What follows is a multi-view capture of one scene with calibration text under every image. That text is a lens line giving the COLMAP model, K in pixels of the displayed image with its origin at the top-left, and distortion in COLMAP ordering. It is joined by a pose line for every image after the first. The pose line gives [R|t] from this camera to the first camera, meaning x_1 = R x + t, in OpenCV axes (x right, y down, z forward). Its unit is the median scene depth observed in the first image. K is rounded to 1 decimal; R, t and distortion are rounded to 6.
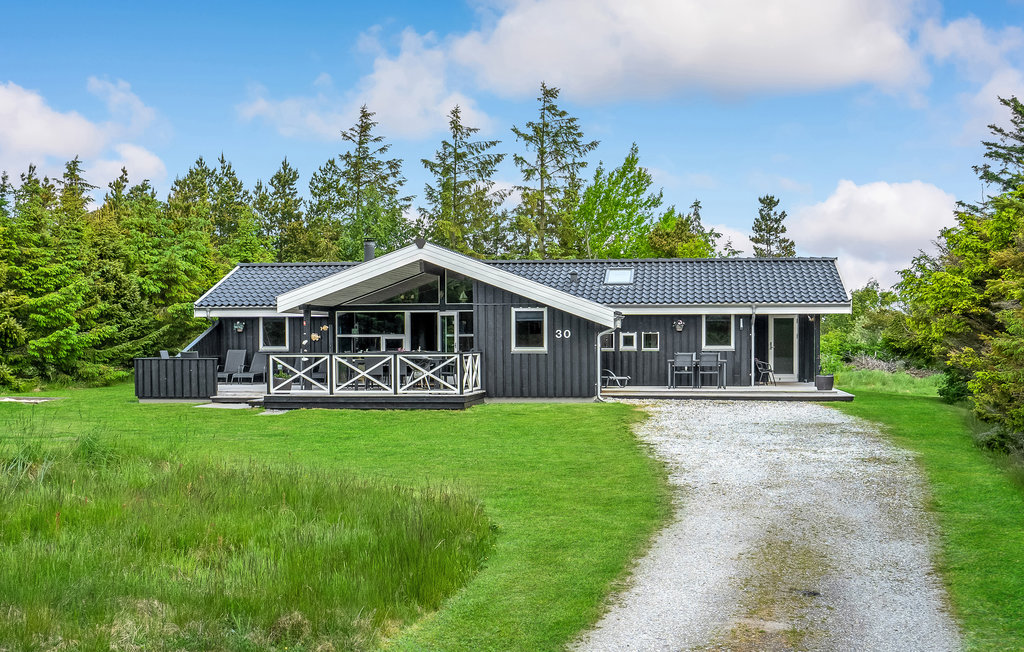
lens RADIAL K [[1258.2, 0, 509.5], [0, 1258.2, 330.1], [0, 0, 1]] dist [0.036392, 0.000000]
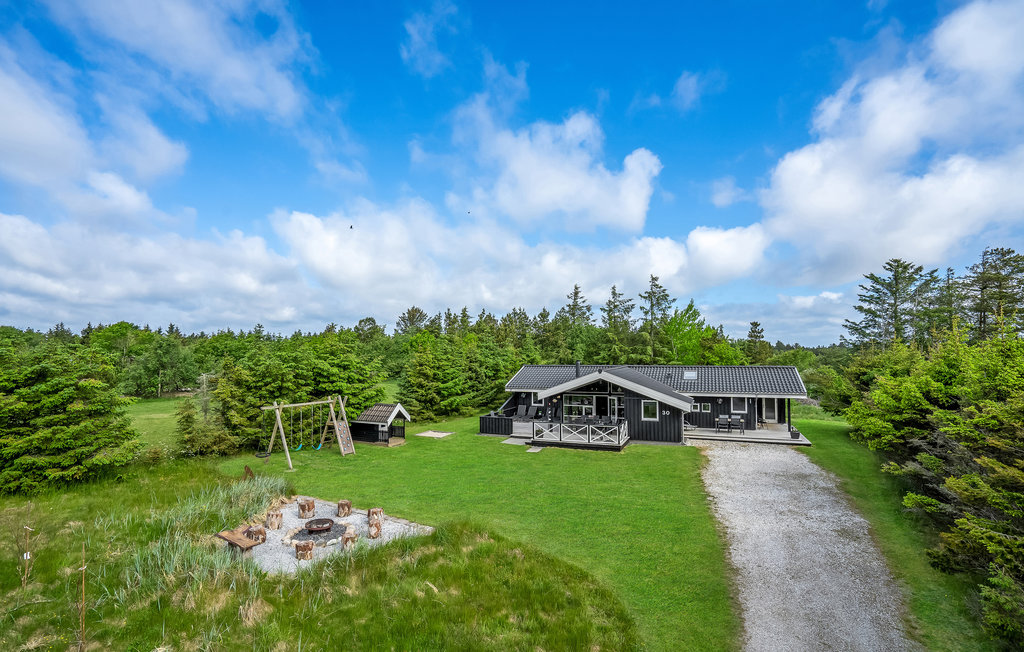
lens RADIAL K [[488.6, 0, 522.2], [0, 488.6, 335.0], [0, 0, 1]] dist [-0.018507, 0.000657]
pose [[0.974294, -0.007689, -0.225147, -0.007118], [0.000391, 0.999474, -0.032440, -0.083655], [0.225278, 0.031518, 0.973785, 0.091116]]
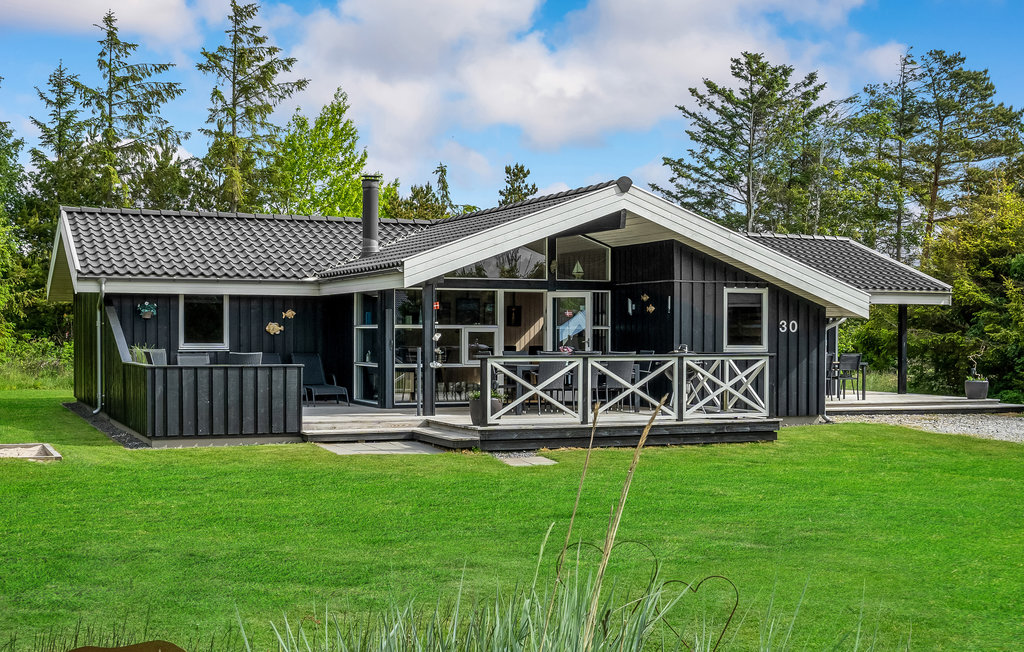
lens RADIAL K [[1347.7, 0, 515.5], [0, 1347.7, 325.0], [0, 0, 1]] dist [-0.000831, 0.000000]
pose [[0.865590, 0.009966, 0.500654, -0.366265], [-0.009016, 0.999950, -0.004317, 0.005337], [-0.500672, -0.000777, 0.865637, 0.345138]]
